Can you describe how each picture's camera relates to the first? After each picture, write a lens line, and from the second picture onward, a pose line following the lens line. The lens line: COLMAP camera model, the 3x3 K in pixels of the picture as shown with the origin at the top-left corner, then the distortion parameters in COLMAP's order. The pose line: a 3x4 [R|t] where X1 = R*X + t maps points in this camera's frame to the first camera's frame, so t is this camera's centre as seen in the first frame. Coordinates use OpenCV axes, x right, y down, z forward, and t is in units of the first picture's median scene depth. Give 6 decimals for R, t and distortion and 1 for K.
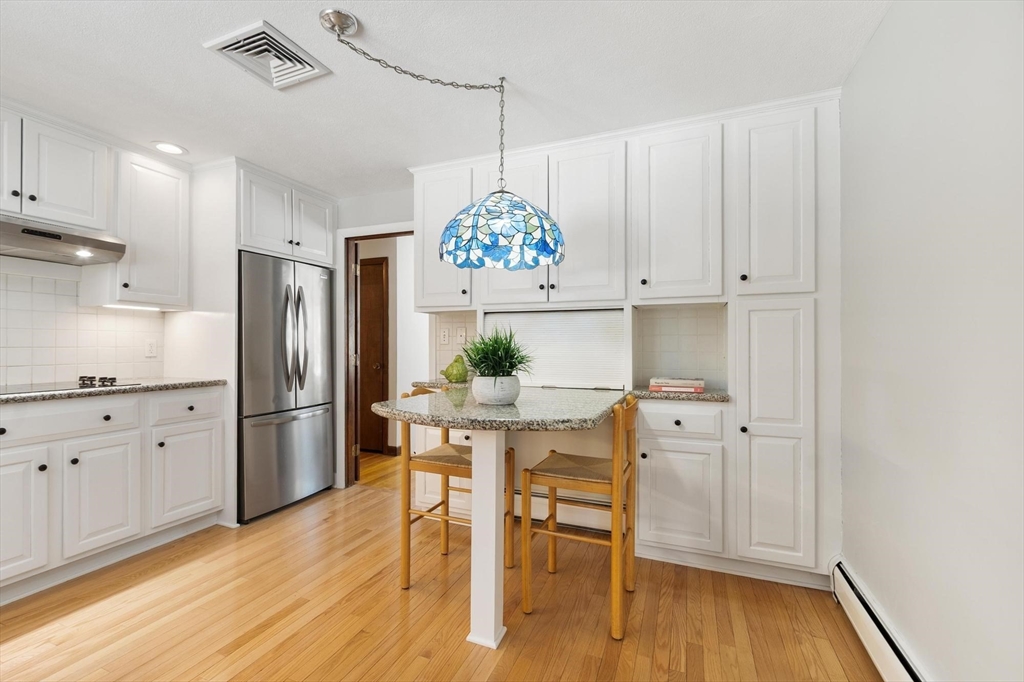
lens RADIAL K [[443.9, 0, 511.5], [0, 443.9, 339.5], [0, 0, 1]] dist [-0.018384, -0.001087]
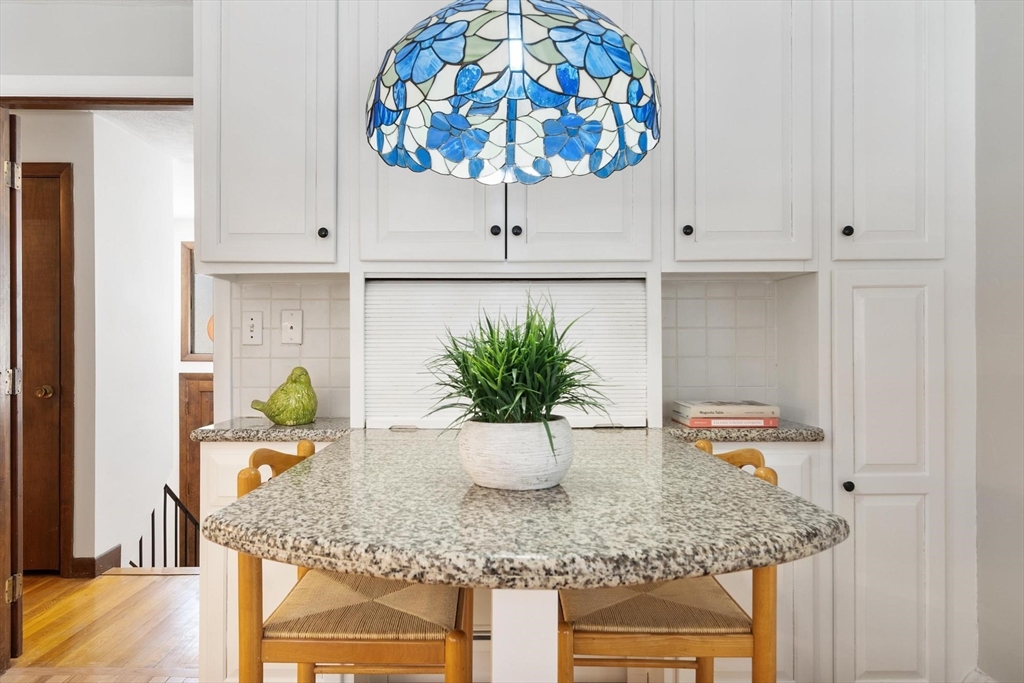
lens RADIAL K [[661.8, 0, 514.9], [0, 661.8, 339.8], [0, 0, 1]] dist [-0.003983, 0.004468]
pose [[0.927475, -0.000329, 0.373885, -0.218343], [-0.000725, 0.999996, 0.002677, 0.004122], [-0.373884, -0.002754, 0.927471, 0.334470]]
